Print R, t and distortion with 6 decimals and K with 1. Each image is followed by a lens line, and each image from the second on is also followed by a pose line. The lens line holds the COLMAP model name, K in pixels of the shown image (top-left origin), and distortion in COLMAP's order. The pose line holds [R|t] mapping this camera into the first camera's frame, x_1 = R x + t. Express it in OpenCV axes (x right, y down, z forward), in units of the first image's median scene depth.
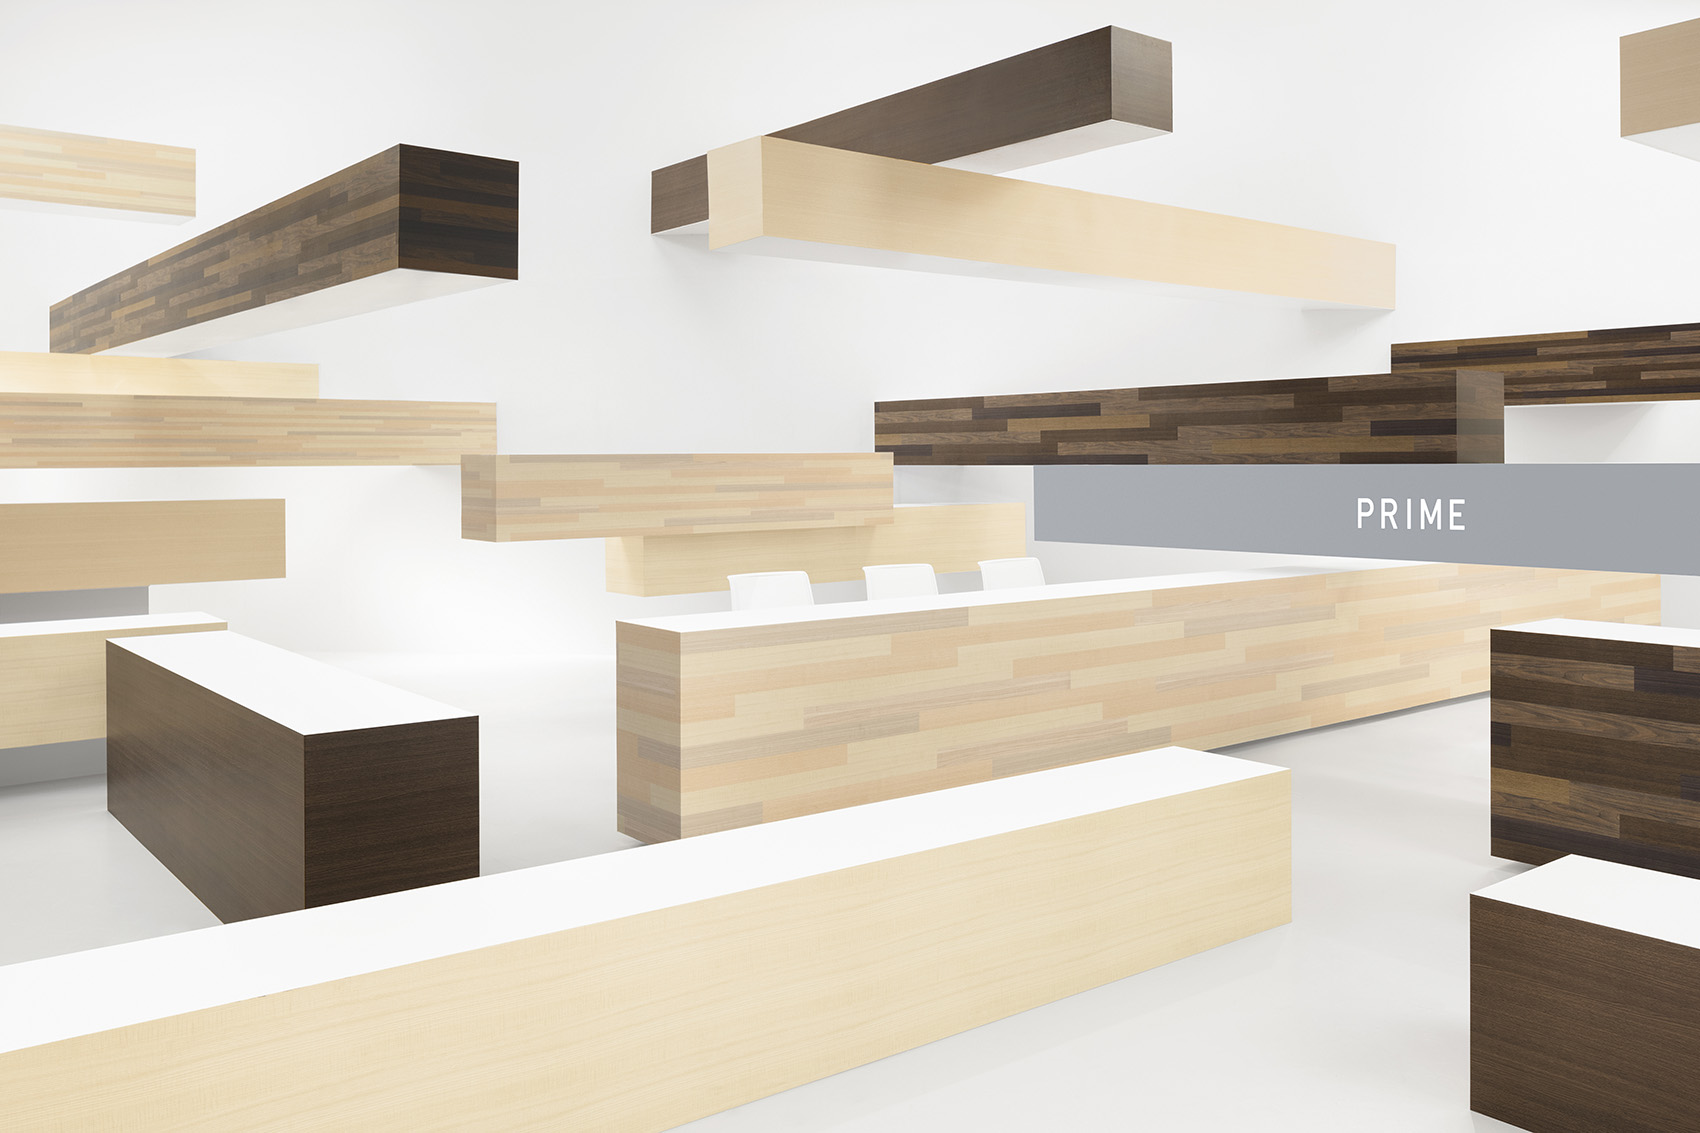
lens RADIAL K [[1416.2, 0, 936.8], [0, 1416.2, 468.9], [0, 0, 1]] dist [-0.003724, -0.007923]
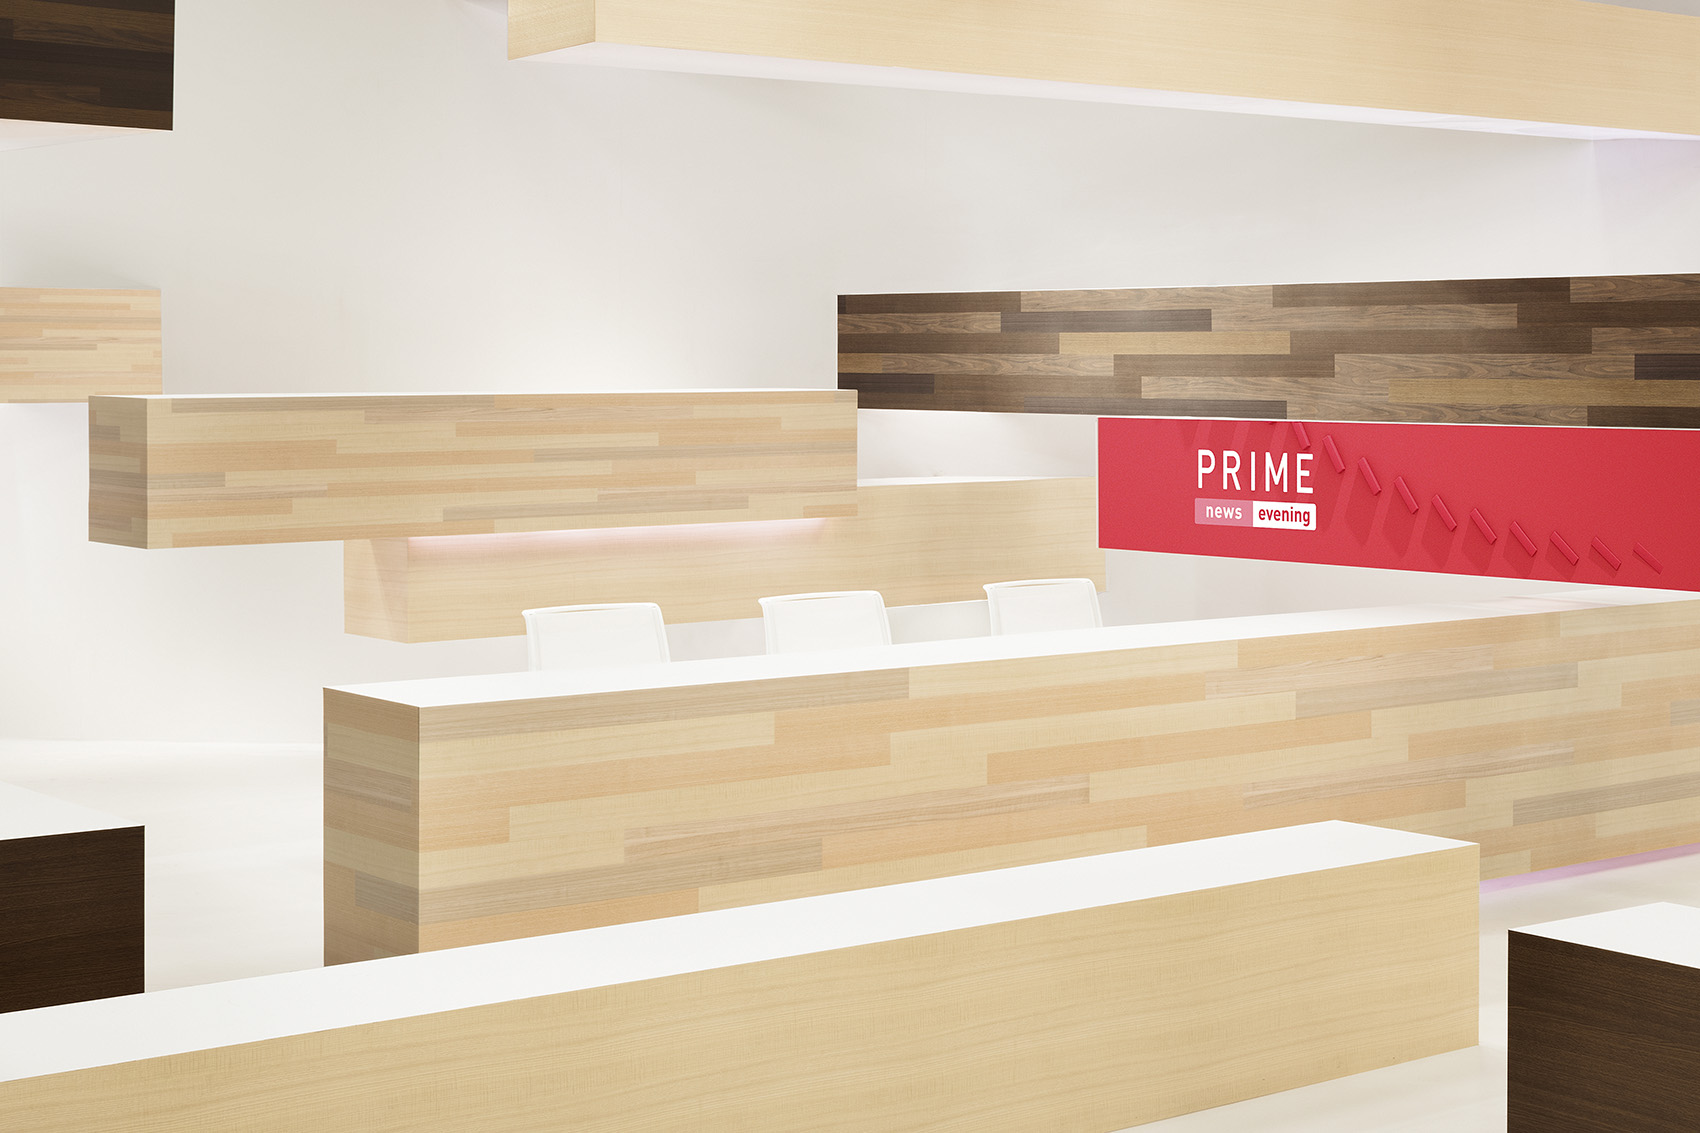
lens RADIAL K [[2840.1, 0, 1156.1], [0, 2840.1, 371.4], [0, 0, 1]] dist [-0.043539, 0.073648]
pose [[0.999637, 0.007262, 0.025933, 0.071664], [-0.007221, 0.999972, -0.001692, -0.021740], [-0.025945, 0.001504, 0.999662, -0.170575]]
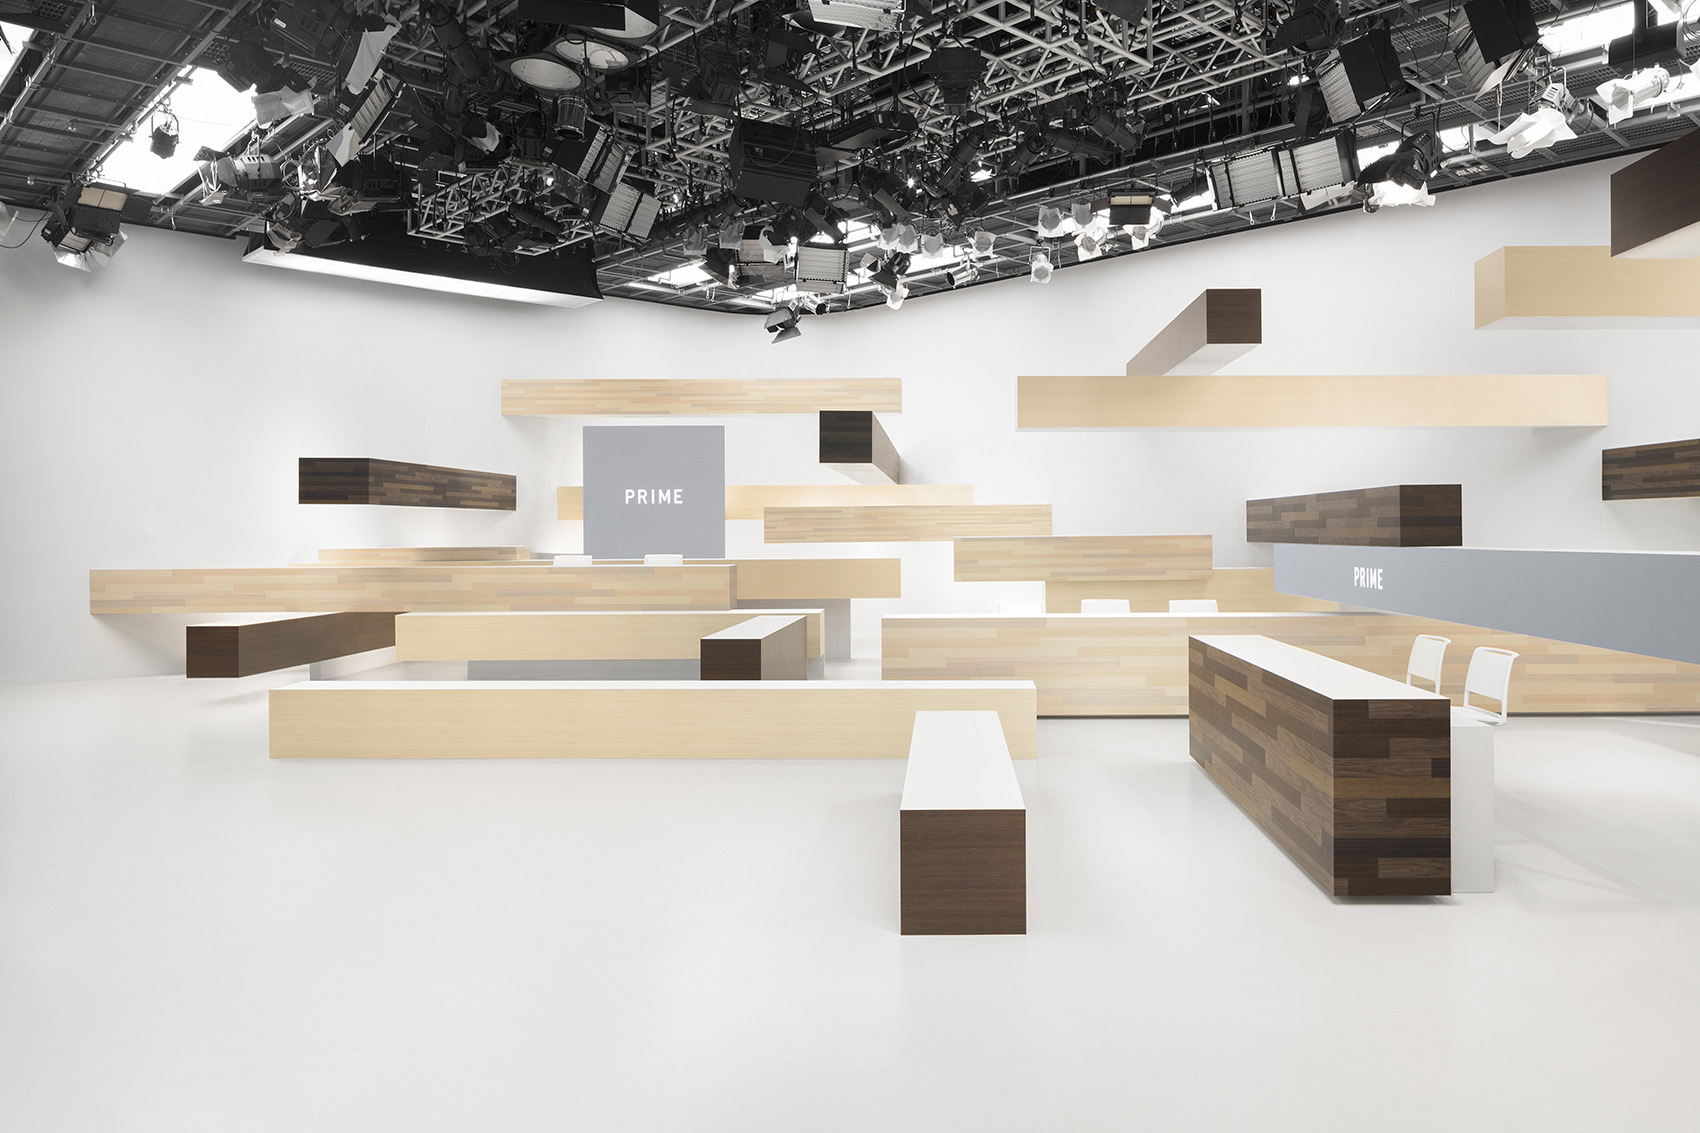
lens RADIAL K [[1218.9, 0, 959.4], [0, 1218.9, 521.3], [0, 0, 1]] dist [-0.006877, 0.000604]
pose [[0.767640, -0.006537, -0.640847, 0.763076], [0.000510, 0.999954, -0.009590, -0.016118], [0.640881, 0.007035, 0.767608, -0.290558]]
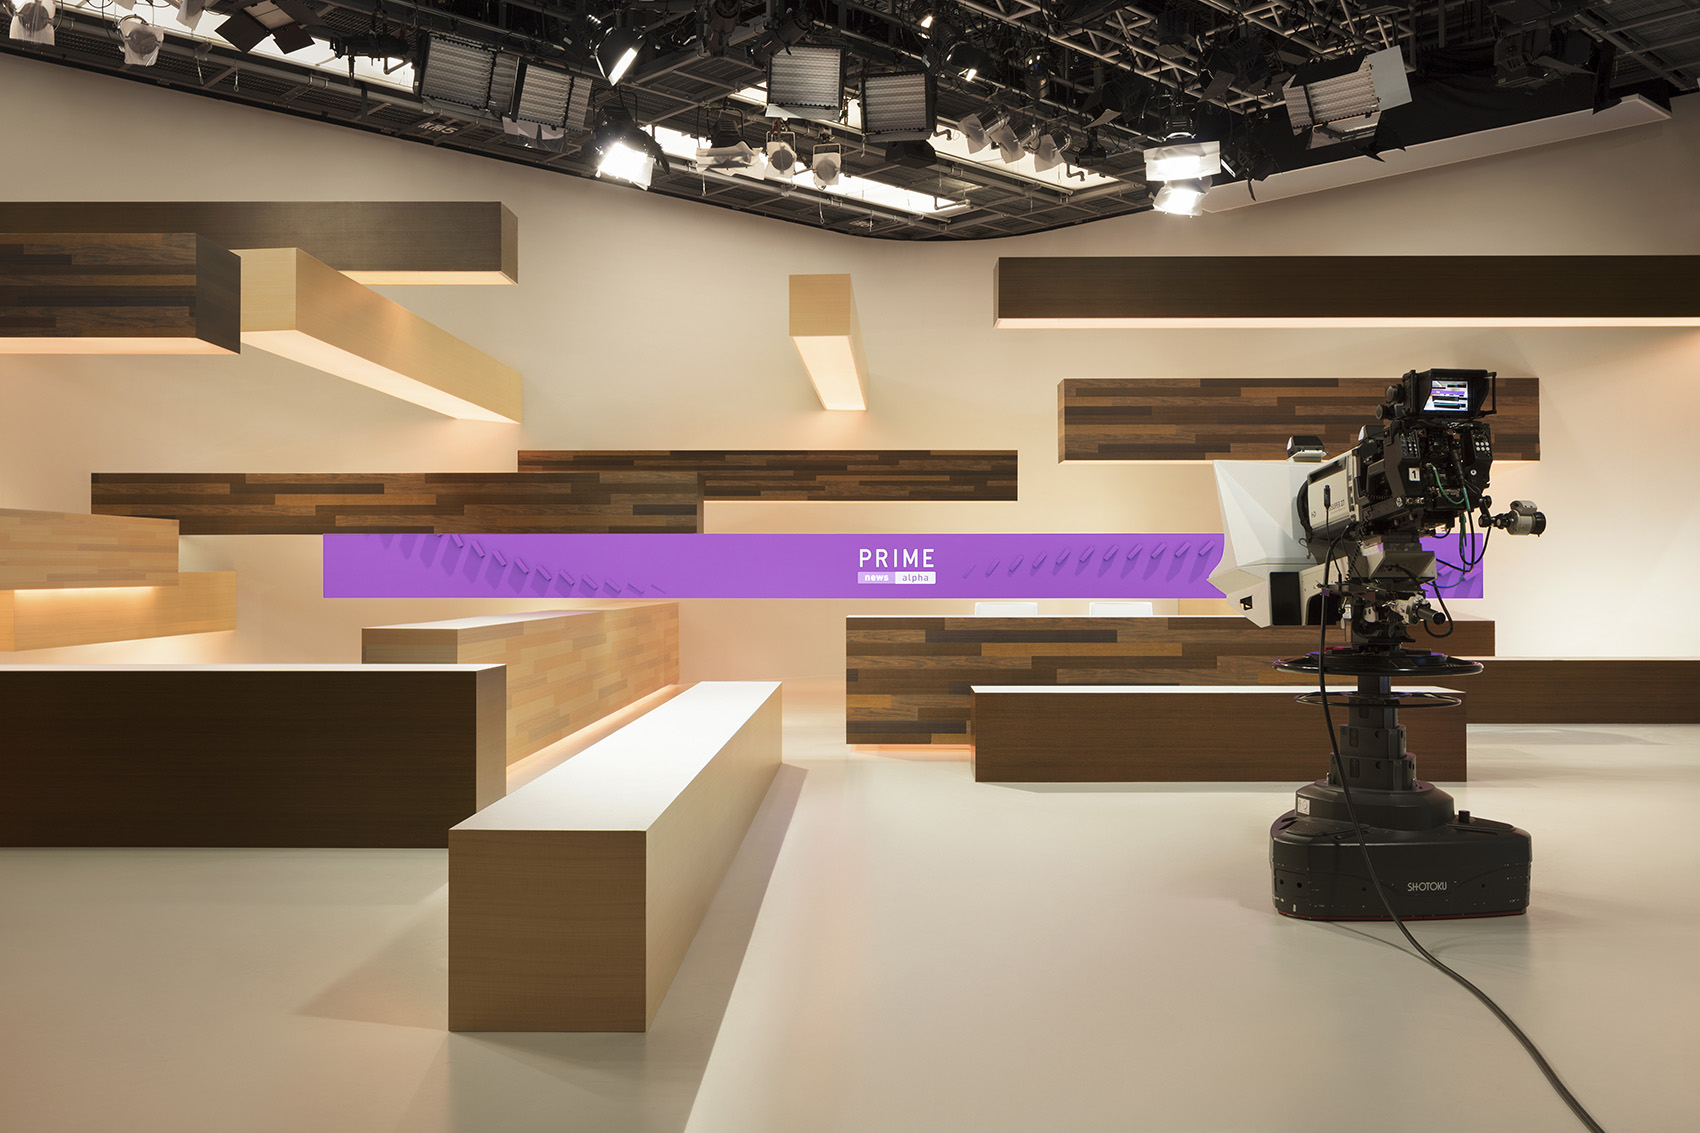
lens RADIAL K [[1469.3, 0, 820.3], [0, 1469.3, 548.4], [0, 0, 1]] dist [-0.001346, -0.007761]
pose [[0.678793, 0.016751, 0.734138, -0.630894], [-0.000036, 0.999741, -0.022778, 0.042999], [-0.734329, 0.015435, 0.678618, -0.152056]]
